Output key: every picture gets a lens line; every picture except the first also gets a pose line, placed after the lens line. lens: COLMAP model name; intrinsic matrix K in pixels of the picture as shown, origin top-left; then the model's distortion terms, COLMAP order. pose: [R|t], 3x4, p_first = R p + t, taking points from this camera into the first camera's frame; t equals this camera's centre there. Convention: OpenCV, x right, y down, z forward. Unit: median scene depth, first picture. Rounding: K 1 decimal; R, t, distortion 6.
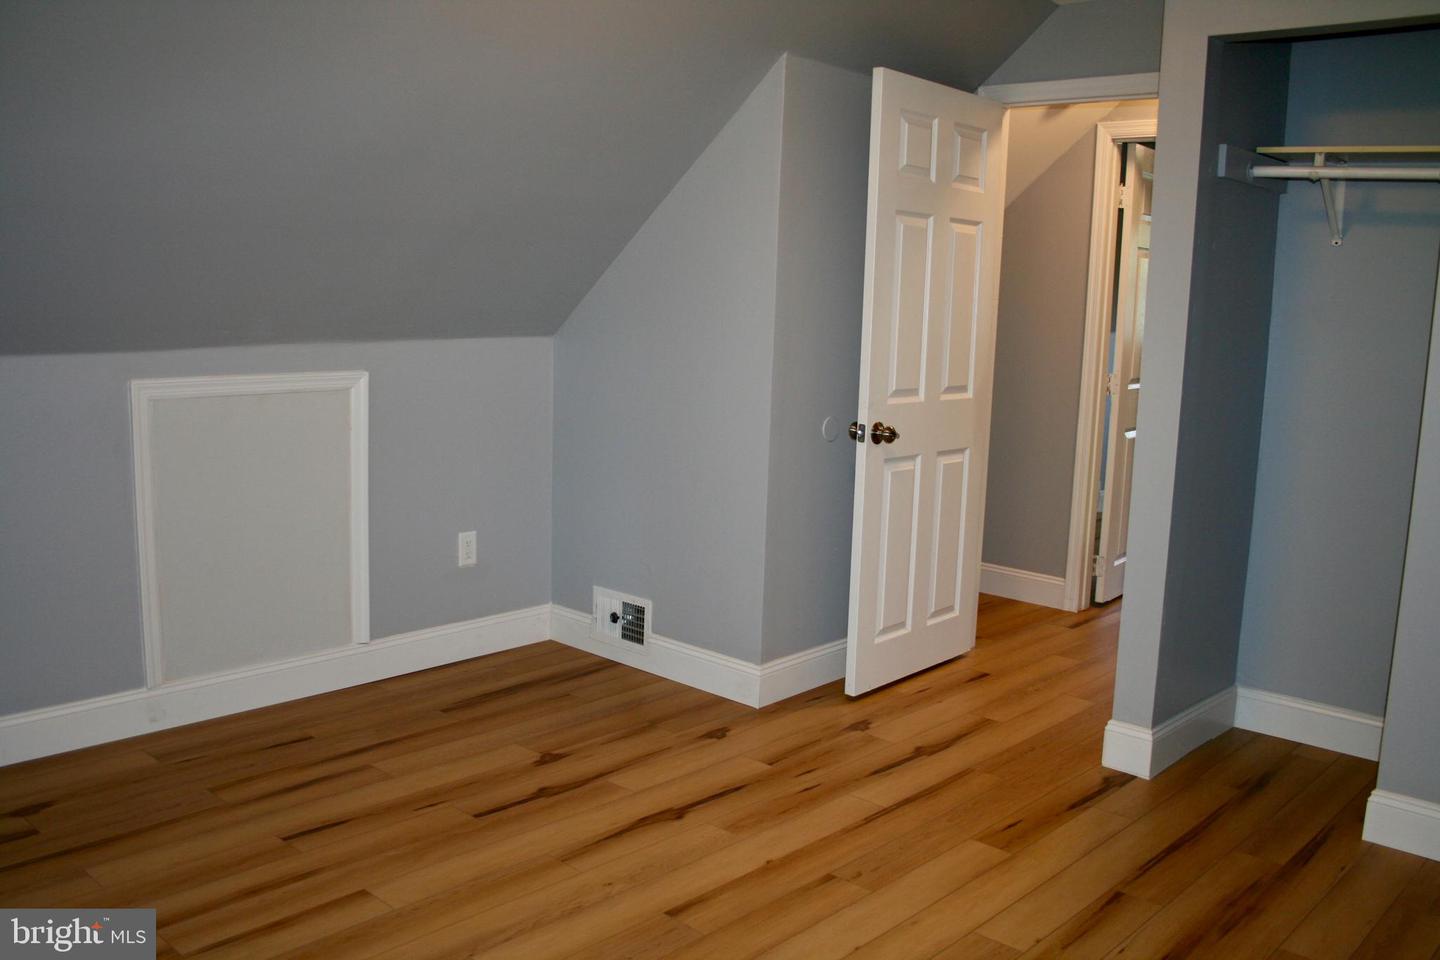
lens RADIAL K [[1244.9, 0, 725.5], [0, 1244.9, 484.7], [0, 0, 1]] dist [-0.151756, 0.143642]
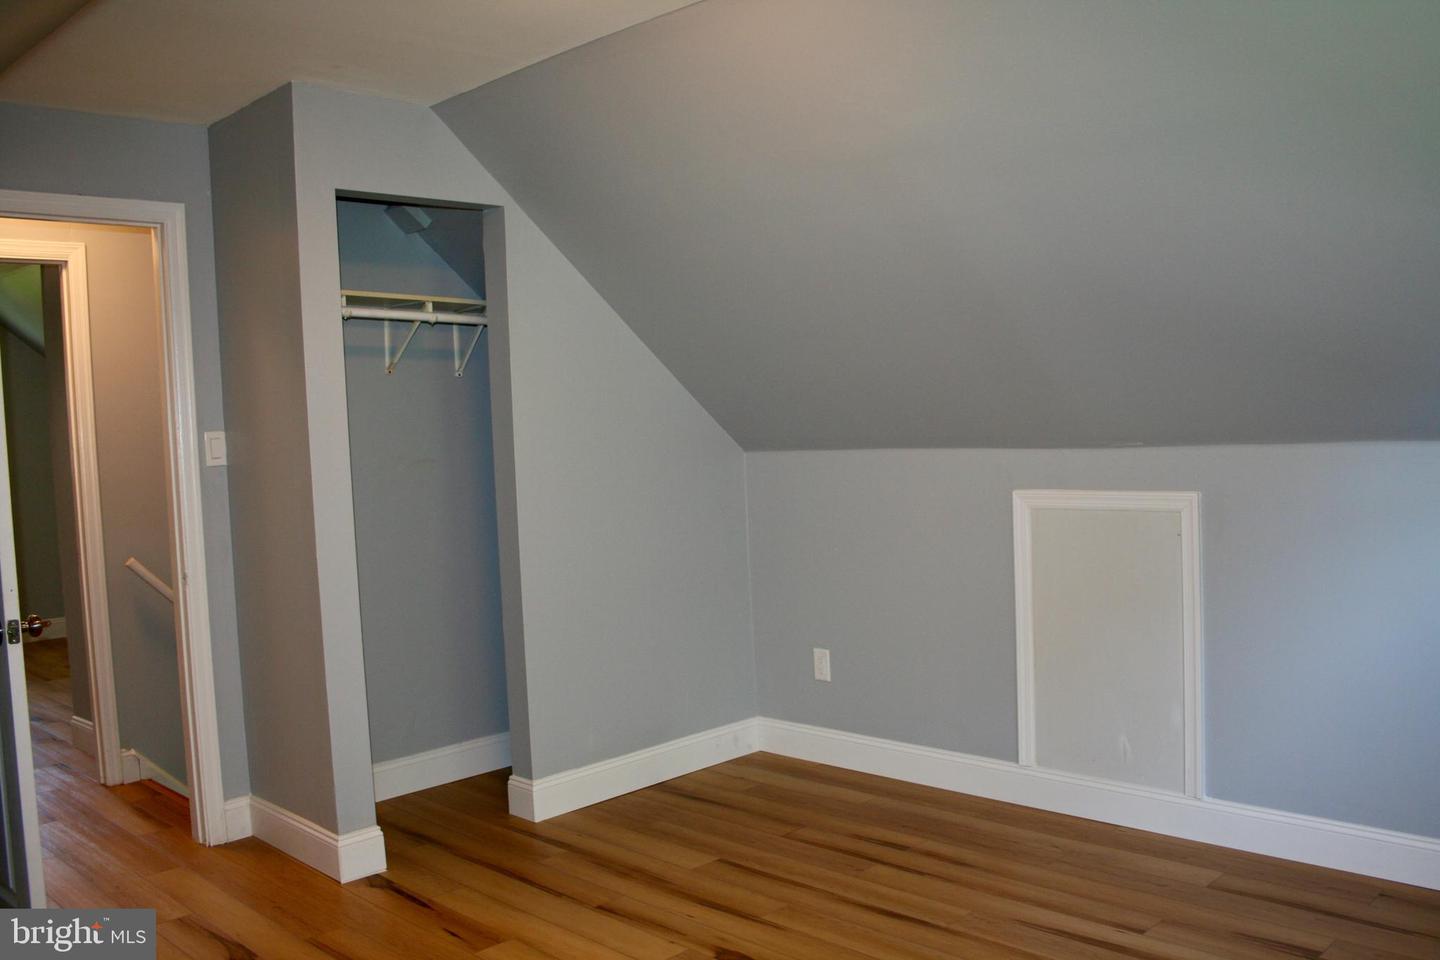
lens RADIAL K [[1244.9, 0, 725.5], [0, 1244.9, 484.7], [0, 0, 1]] dist [-0.151756, 0.143642]
pose [[0.022246, -0.093393, 0.995381, -0.771689], [0.191197, 0.977648, 0.087456, -0.142992], [-0.981300, 0.188368, 0.039605, 0.682097]]
